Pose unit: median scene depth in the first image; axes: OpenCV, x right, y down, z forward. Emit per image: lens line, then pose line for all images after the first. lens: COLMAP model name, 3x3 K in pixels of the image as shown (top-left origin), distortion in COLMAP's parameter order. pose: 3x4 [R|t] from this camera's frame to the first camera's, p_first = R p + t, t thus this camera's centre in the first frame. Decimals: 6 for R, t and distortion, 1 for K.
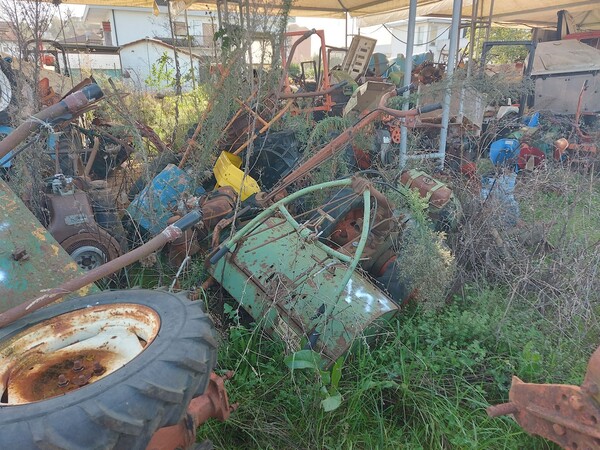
lens RADIAL K [[426.3, 0, 302.7], [0, 426.3, 228.9], [0, 0, 1]] dist [0.098890, -0.103333]
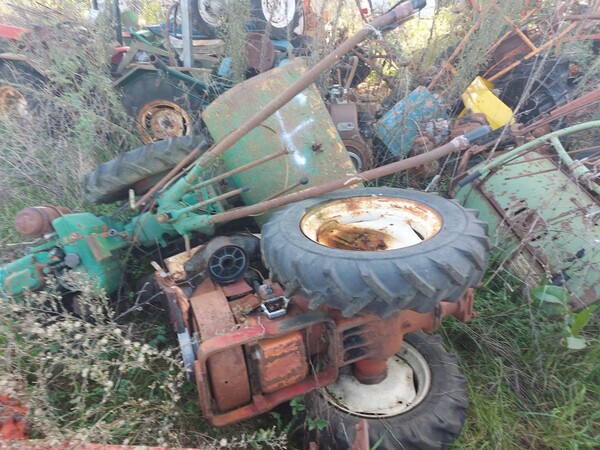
lens RADIAL K [[426.3, 0, 302.7], [0, 426.3, 228.9], [0, 0, 1]] dist [0.098890, -0.103333]
pose [[0.887021, 0.229371, -0.400728, -0.115682], [-0.166503, 0.968390, 0.185734, 0.054370], [0.430663, -0.098028, 0.897173, -0.108505]]
